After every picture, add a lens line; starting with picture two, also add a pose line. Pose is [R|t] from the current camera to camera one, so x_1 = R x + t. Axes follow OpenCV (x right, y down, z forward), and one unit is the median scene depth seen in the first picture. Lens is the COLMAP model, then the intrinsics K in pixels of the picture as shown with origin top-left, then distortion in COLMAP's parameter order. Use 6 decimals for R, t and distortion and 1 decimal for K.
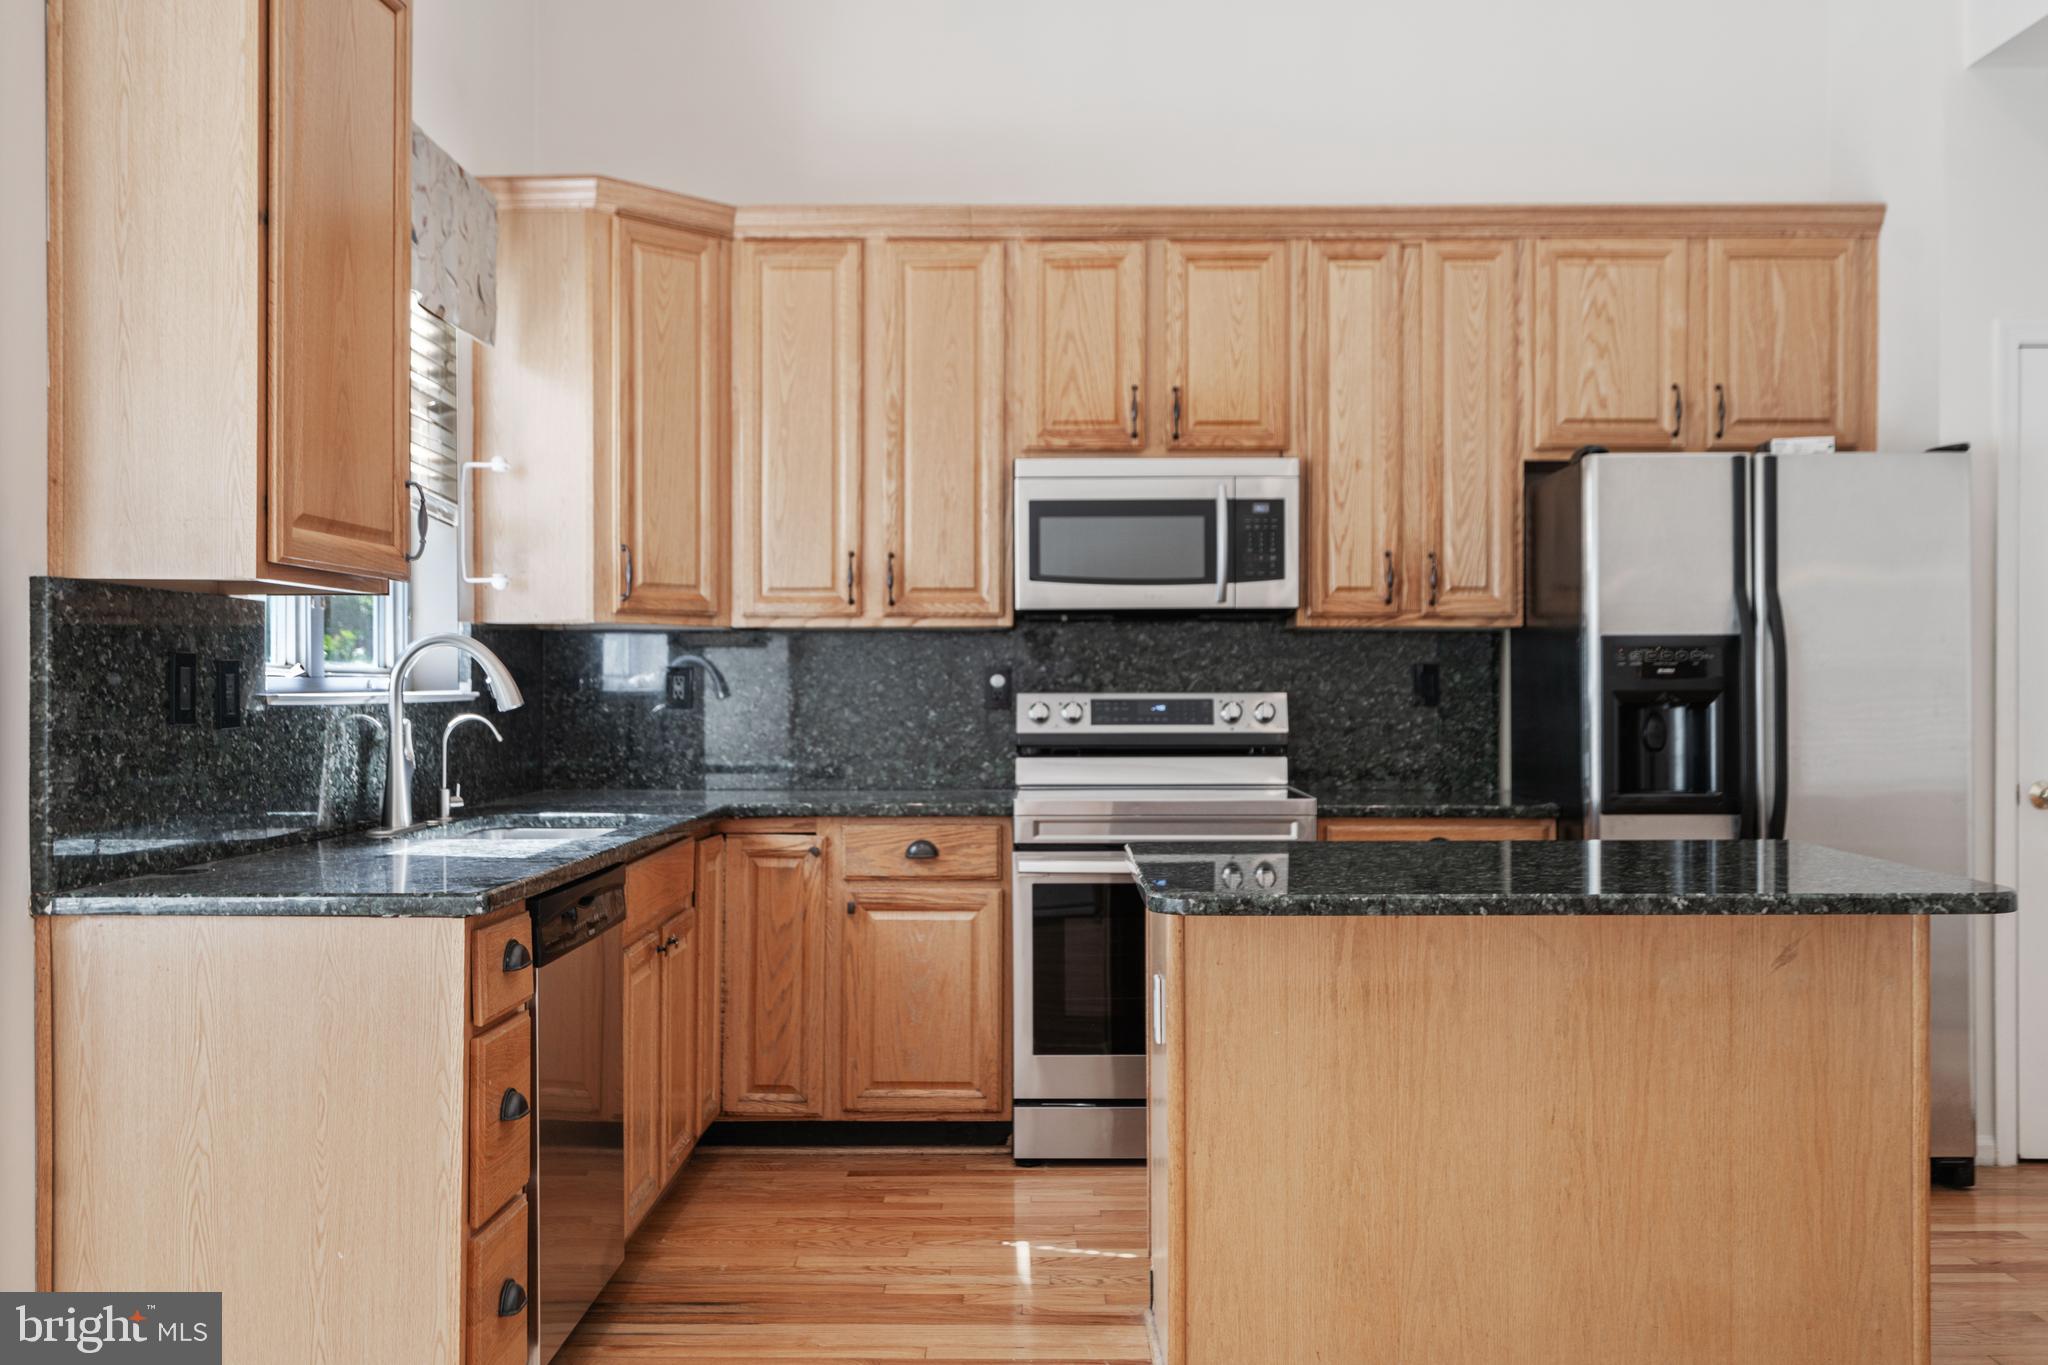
lens RADIAL K [[1843.2, 0, 1030.9], [0, 1843.2, 693.8], [0, 0, 1]] dist [0.009368, -0.006843]
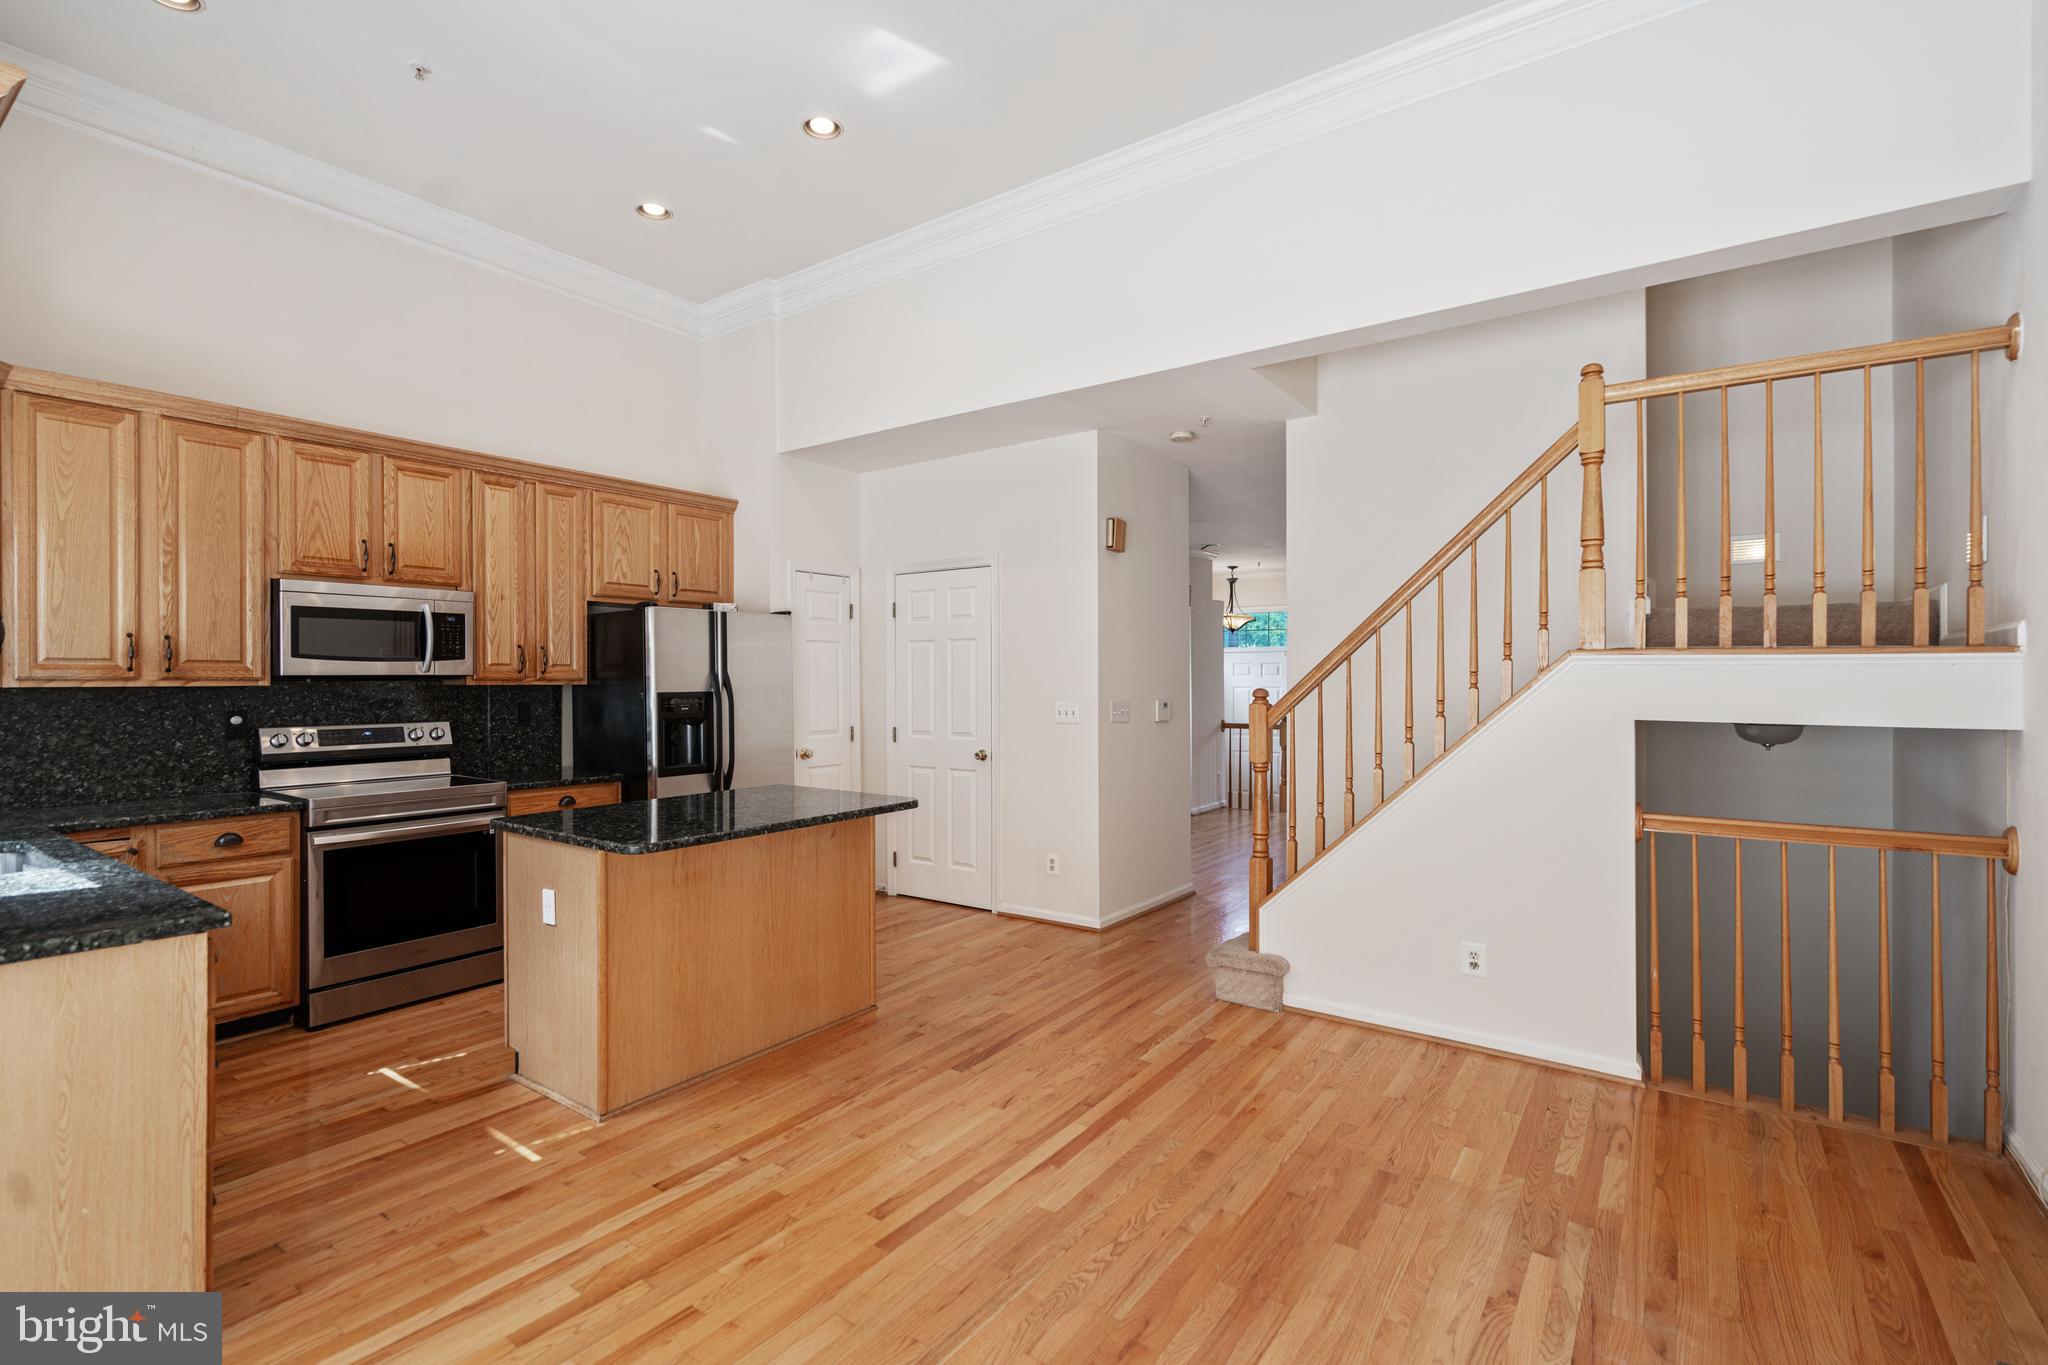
lens RADIAL K [[936.2, 0, 1011.8], [0, 936.2, 680.2], [0, 0, 1]] dist [0.000000, 0.000652]
pose [[0.585233, -0.000613, 0.810865, -0.282722], [0.006280, 0.999973, -0.003777, -0.034762], [-0.810841, 0.007302, 0.585221, 0.041257]]
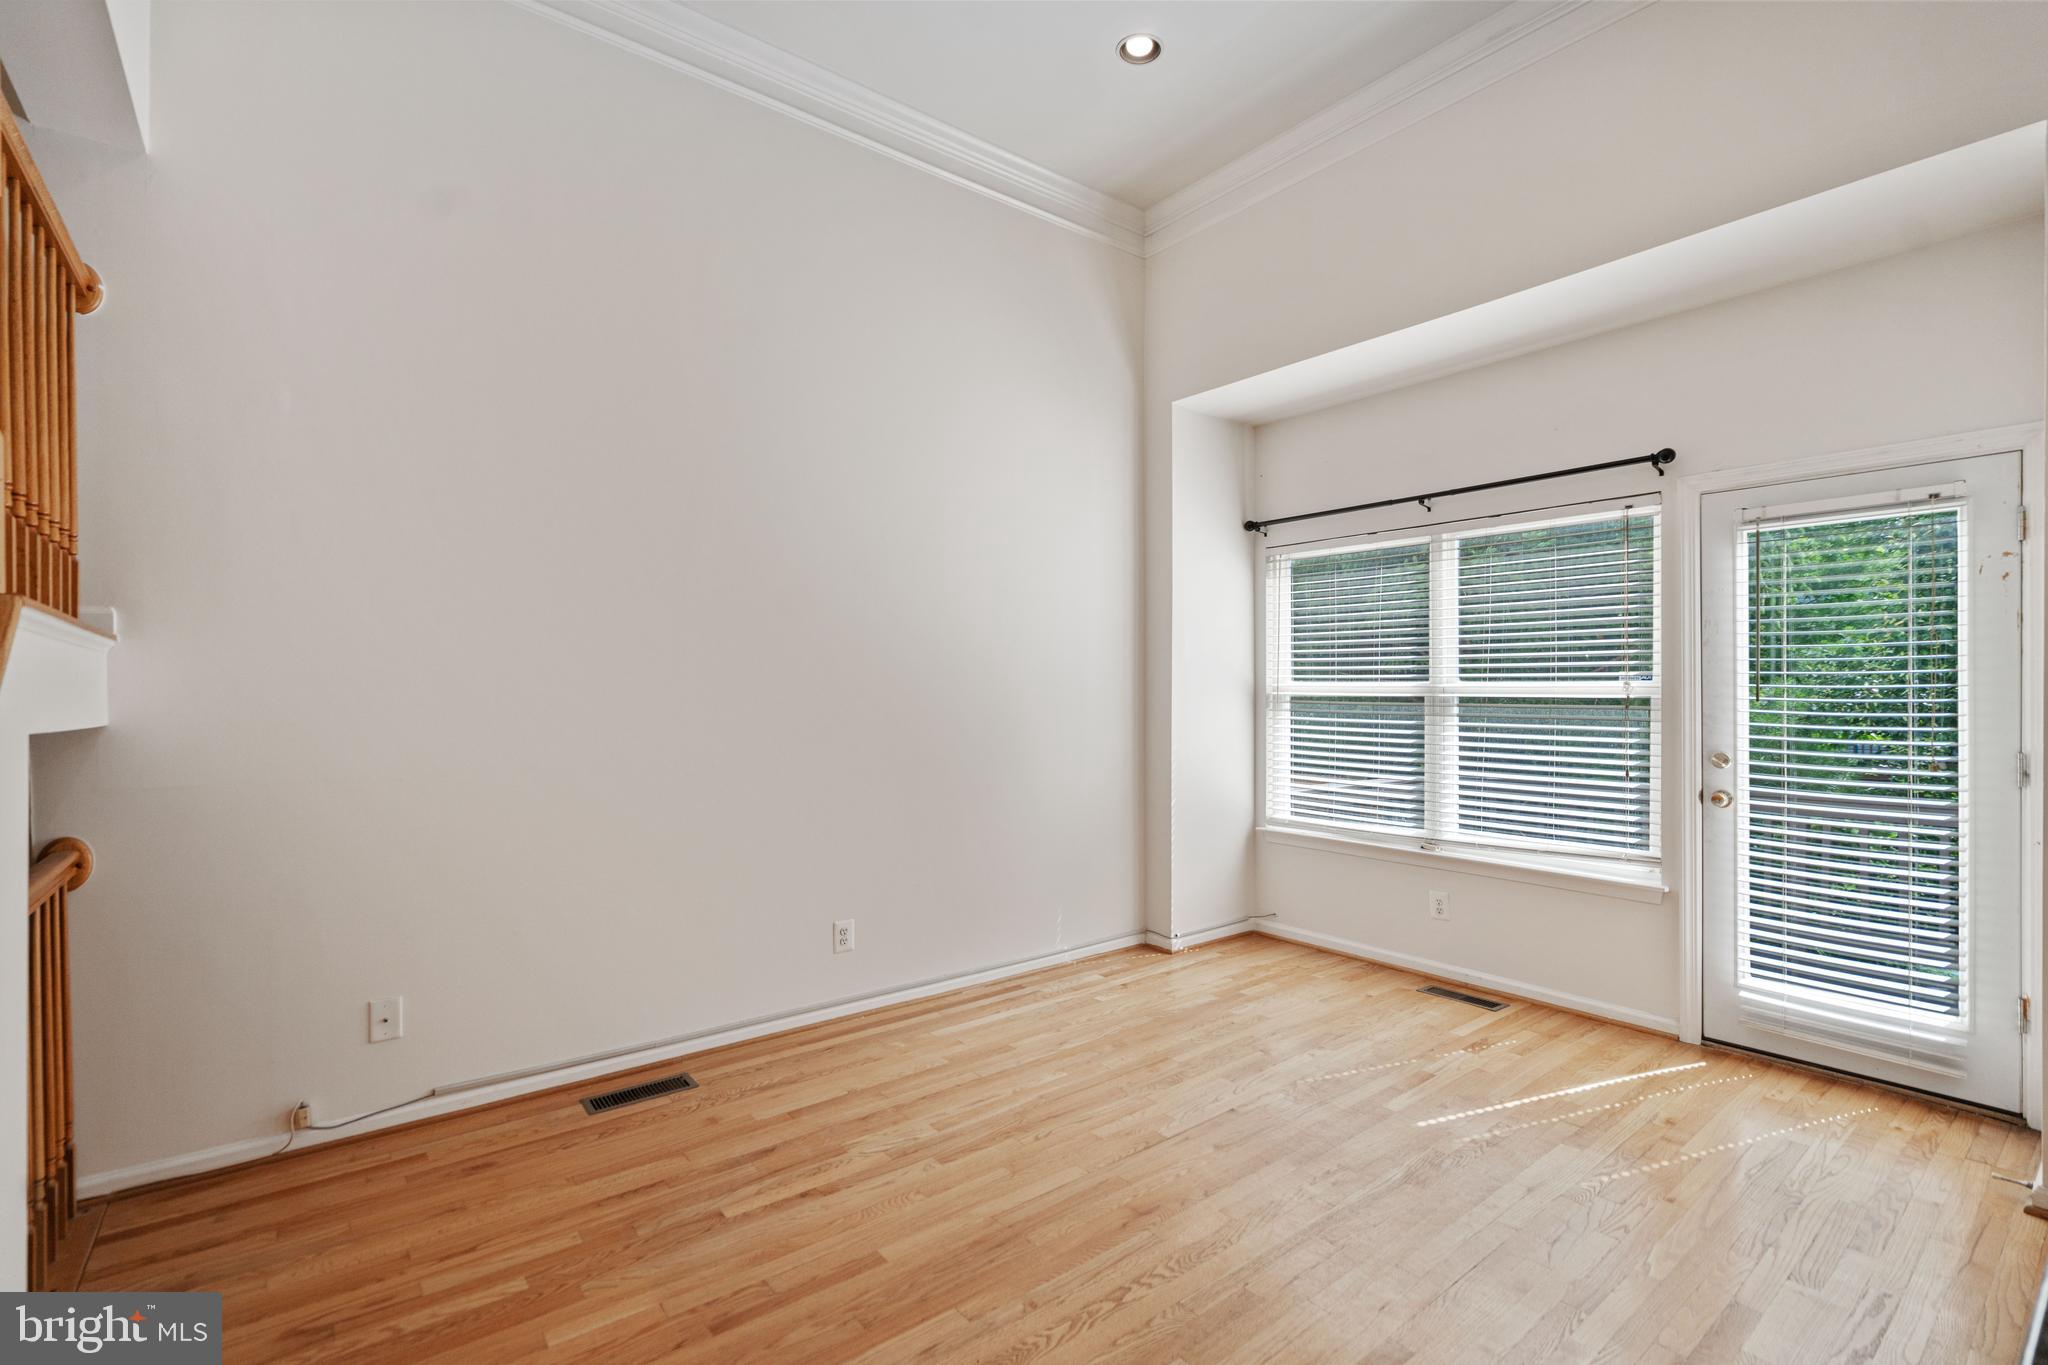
lens RADIAL K [[931.0, 0, 1023.1], [0, 931.0, 690.7], [0, 0, 1]] dist [0.000804, 0.001026]
pose [[-0.779369, -0.000173, -0.626566, 0.408655], [-0.002705, 0.999992, 0.003089, -0.025680], [0.626560, 0.004103, -0.779363, 0.560851]]
